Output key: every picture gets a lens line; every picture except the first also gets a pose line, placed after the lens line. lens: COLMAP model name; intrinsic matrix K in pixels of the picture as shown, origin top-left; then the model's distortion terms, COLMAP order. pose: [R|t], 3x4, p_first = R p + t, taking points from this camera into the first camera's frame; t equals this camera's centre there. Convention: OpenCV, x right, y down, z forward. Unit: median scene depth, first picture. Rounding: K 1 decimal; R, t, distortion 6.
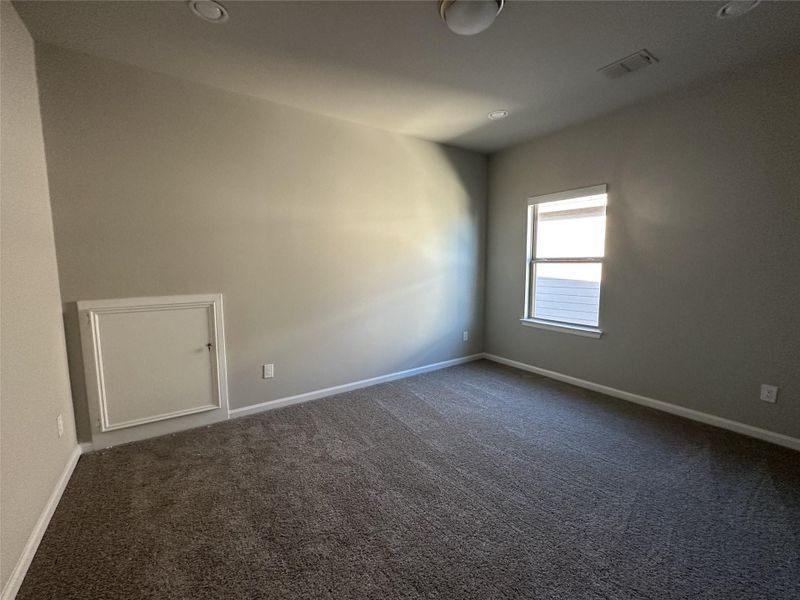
lens RADIAL K [[322.4, 0, 406.1], [0, 322.4, 289.1], [0, 0, 1]] dist [-0.006118, 0.000802]
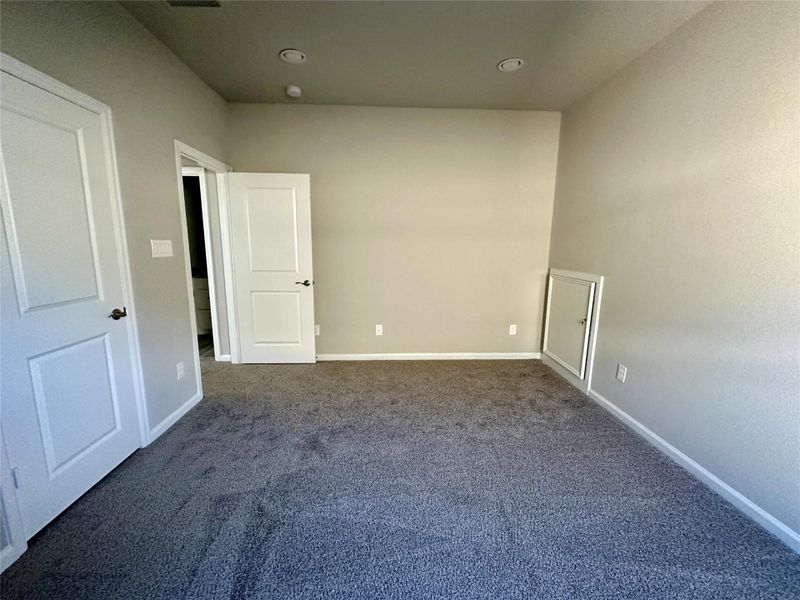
lens RADIAL K [[322.4, 0, 397.5], [0, 322.4, 299.3], [0, 0, 1]] dist [-0.006118, 0.000802]
pose [[-0.537210, 0.140180, -0.831718, 0.447591], [-0.067720, 0.975740, 0.208195, -0.059342], [0.840725, 0.168169, -0.514685, 0.694691]]
